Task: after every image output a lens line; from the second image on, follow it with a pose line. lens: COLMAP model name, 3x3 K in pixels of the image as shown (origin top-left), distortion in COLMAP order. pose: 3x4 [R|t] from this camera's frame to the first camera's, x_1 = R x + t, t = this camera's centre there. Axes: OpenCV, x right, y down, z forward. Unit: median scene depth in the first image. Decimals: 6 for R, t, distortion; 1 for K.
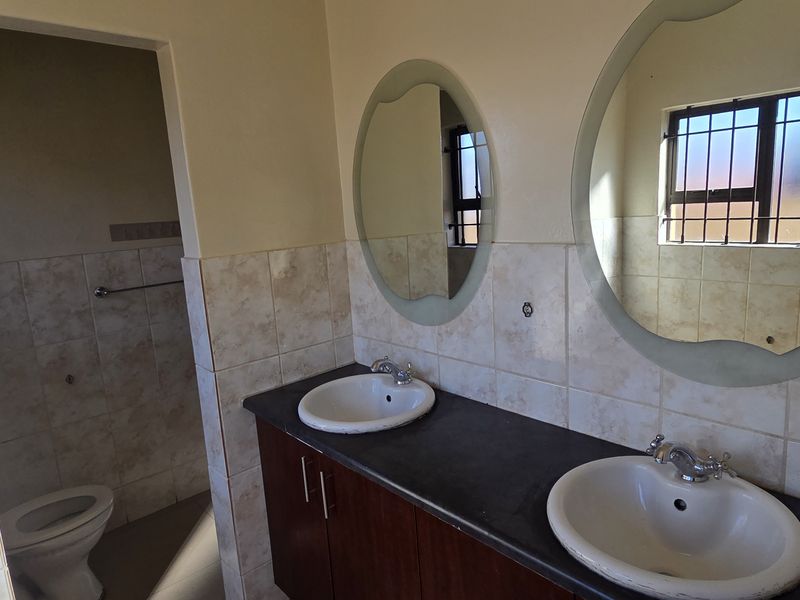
lens RADIAL K [[530.3, 0, 400.0], [0, 530.3, 300.0], [0, 0, 1]] dist [0.001752, 0.001791]
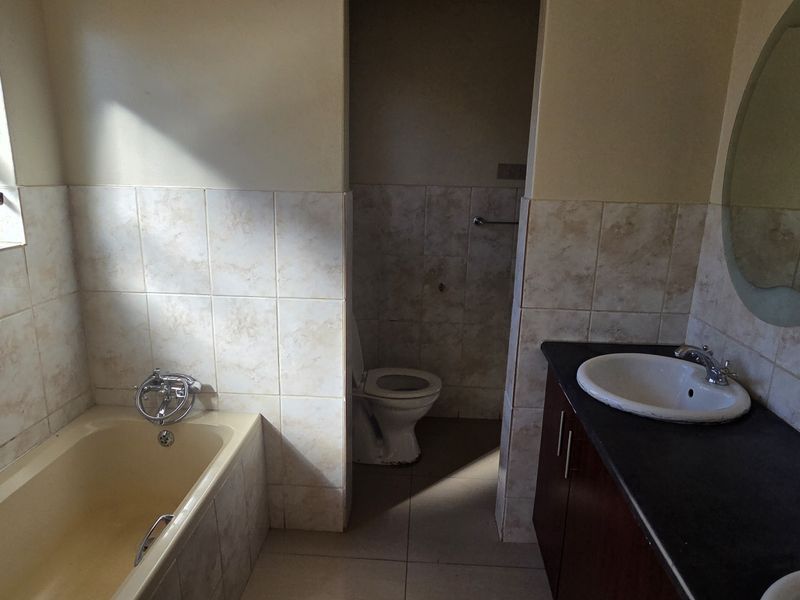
lens RADIAL K [[530.3, 0, 400.0], [0, 530.3, 300.0], [0, 0, 1]] dist [0.001752, 0.001791]
pose [[0.701466, 0.256856, -0.664809, 0.162201], [-0.198541, 0.966299, 0.163852, -0.005040], [0.684490, 0.017055, 0.728822, 0.052081]]
